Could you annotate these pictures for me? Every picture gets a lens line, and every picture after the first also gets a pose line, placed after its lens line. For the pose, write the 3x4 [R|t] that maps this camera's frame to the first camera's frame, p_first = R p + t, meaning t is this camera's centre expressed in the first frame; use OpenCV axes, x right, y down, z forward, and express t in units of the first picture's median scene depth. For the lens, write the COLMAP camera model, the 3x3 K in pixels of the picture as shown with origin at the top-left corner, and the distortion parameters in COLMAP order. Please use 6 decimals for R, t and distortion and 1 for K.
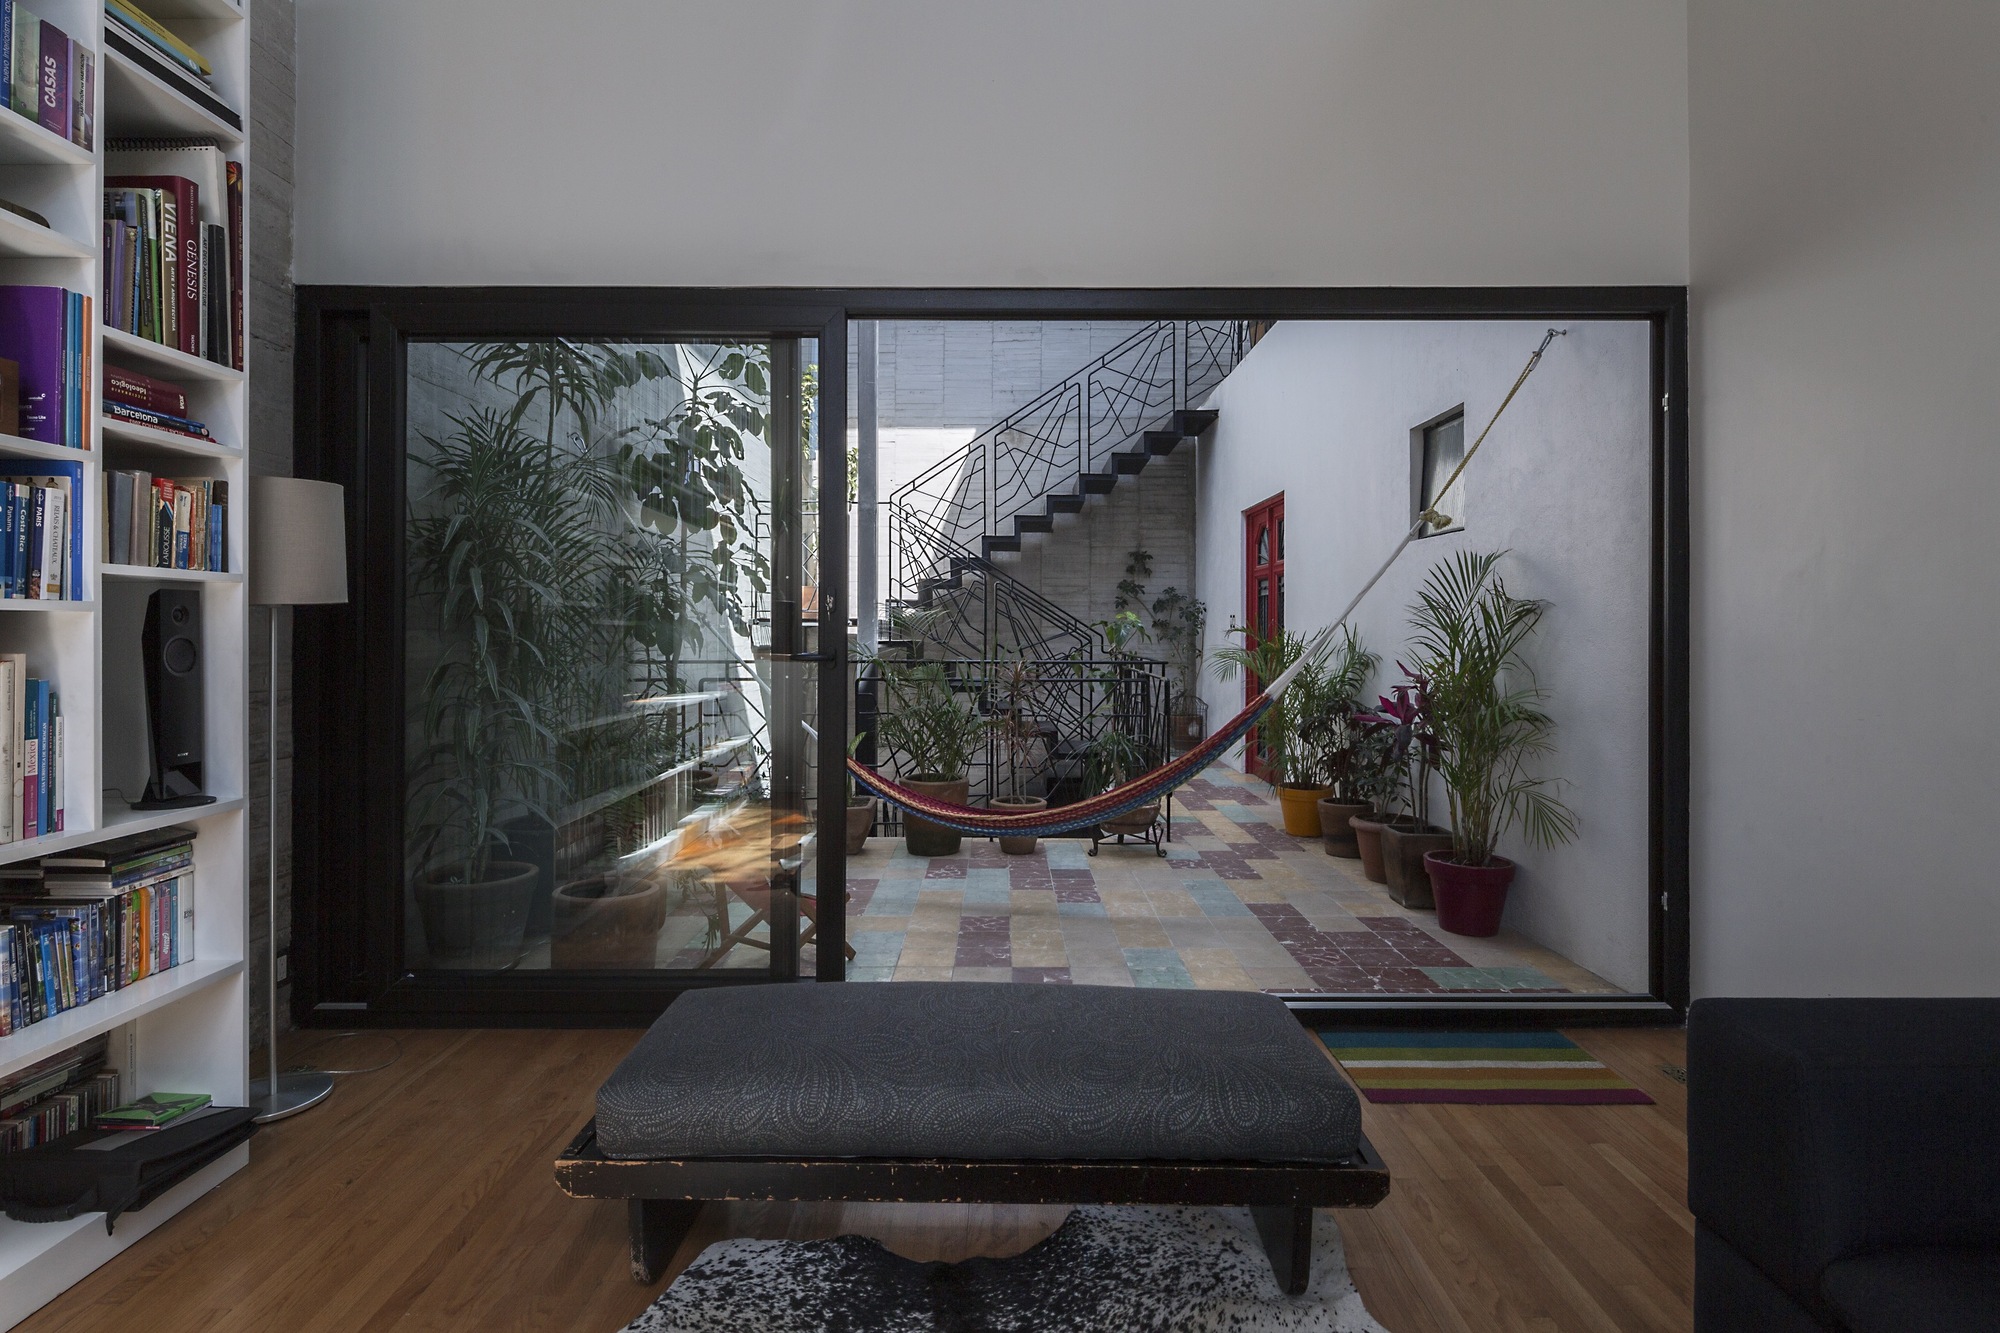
lens RADIAL K [[979.7, 0, 993.3], [0, 979.7, 638.4], [0, 0, 1]] dist [-0.001769, -0.002206]
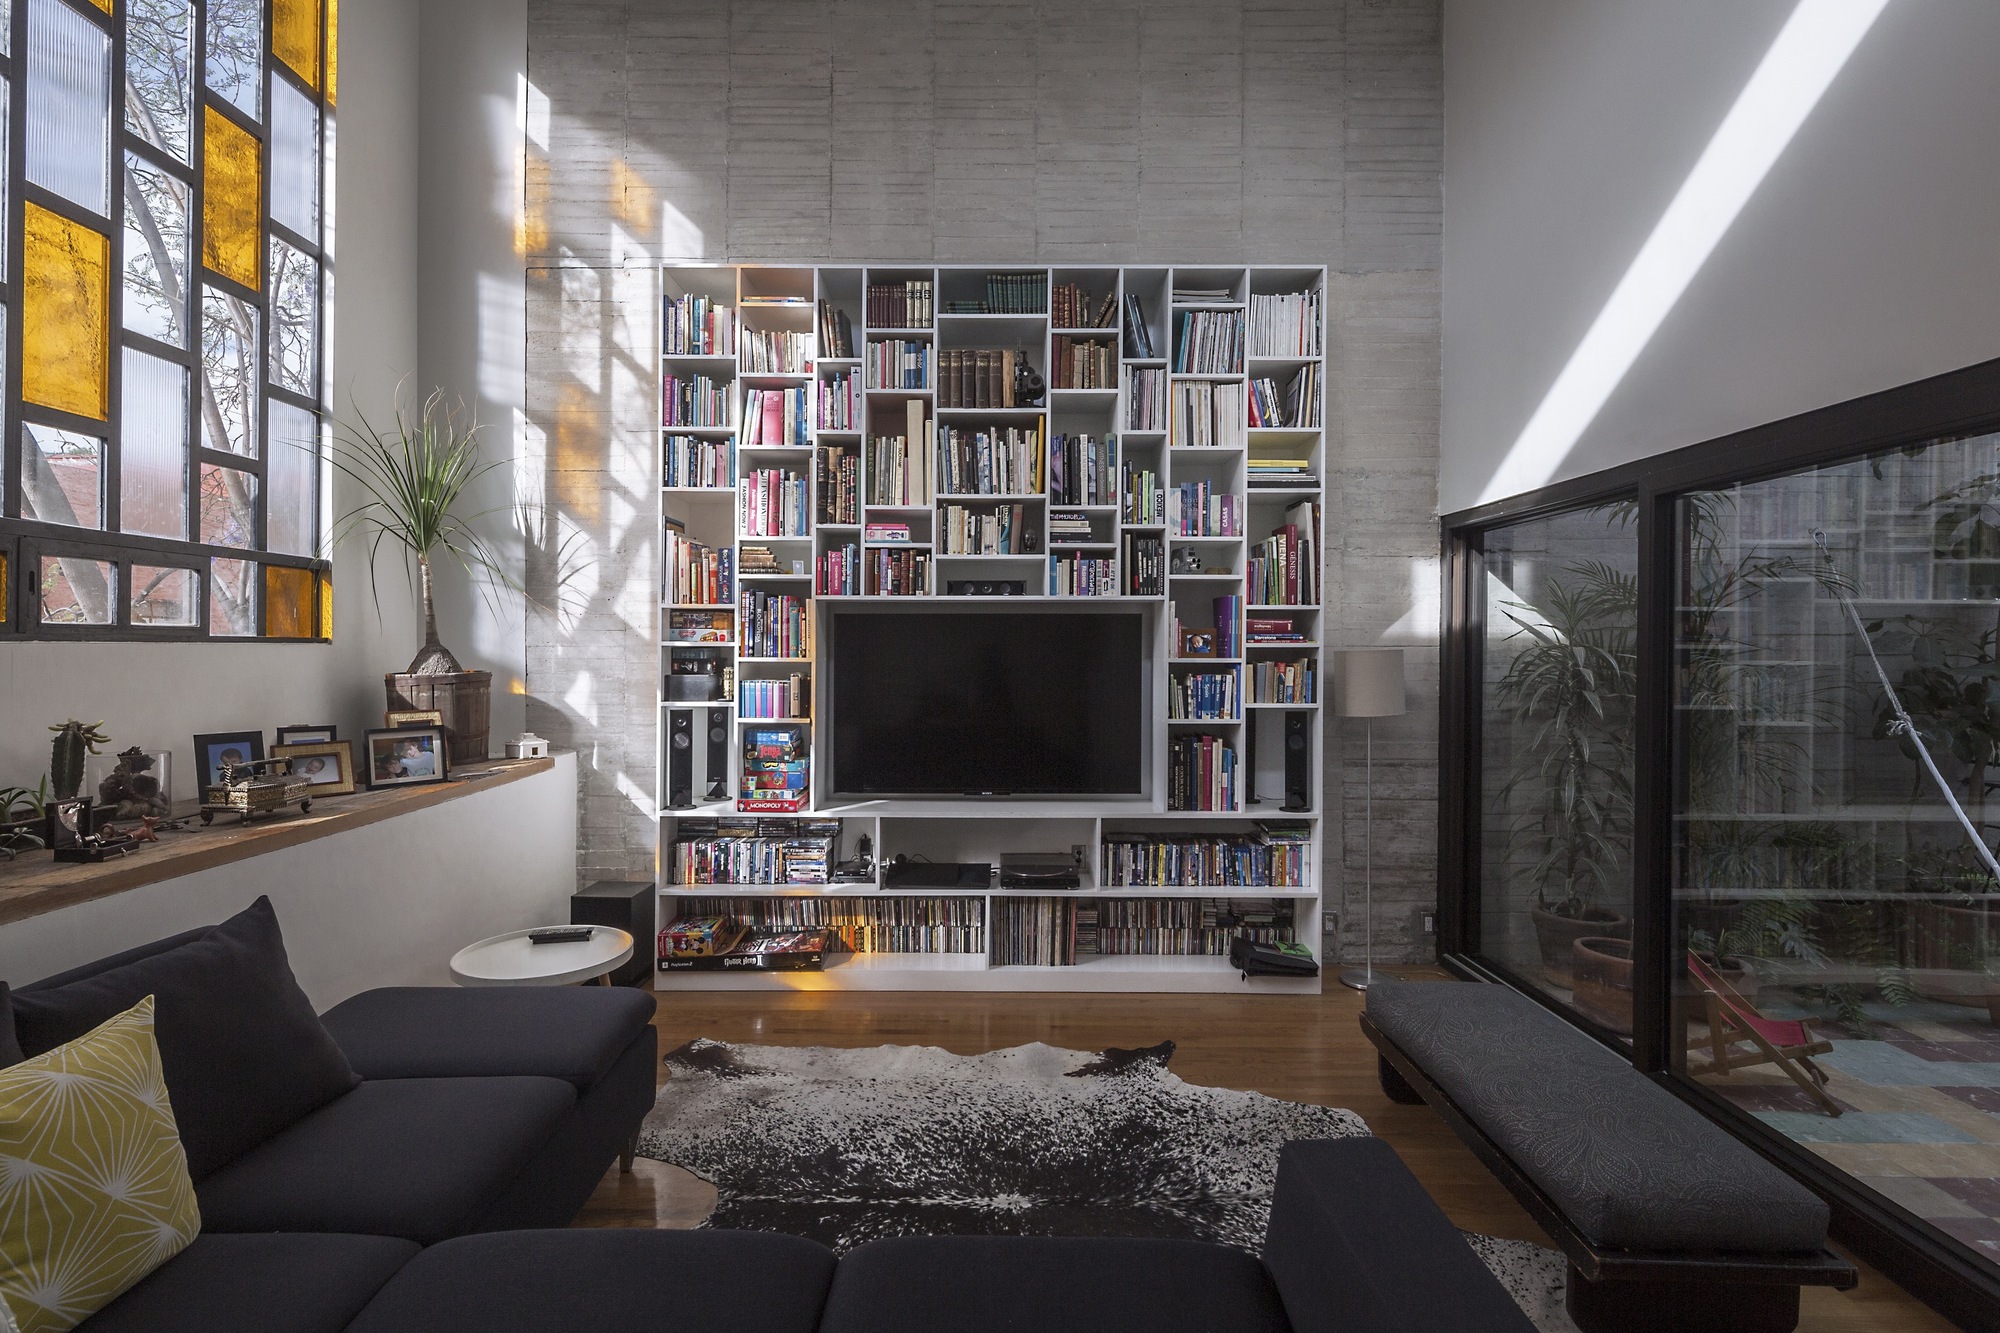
lens RADIAL K [[979.7, 0, 999.3], [0, 979.7, 662.4], [0, 0, 1]] dist [-0.001769, -0.002206]
pose [[0.002965, 0.005377, -0.999981, 1.387774], [-0.007796, 0.999955, 0.005354, -0.171882], [0.999965, 0.007780, 0.003007, 0.351534]]
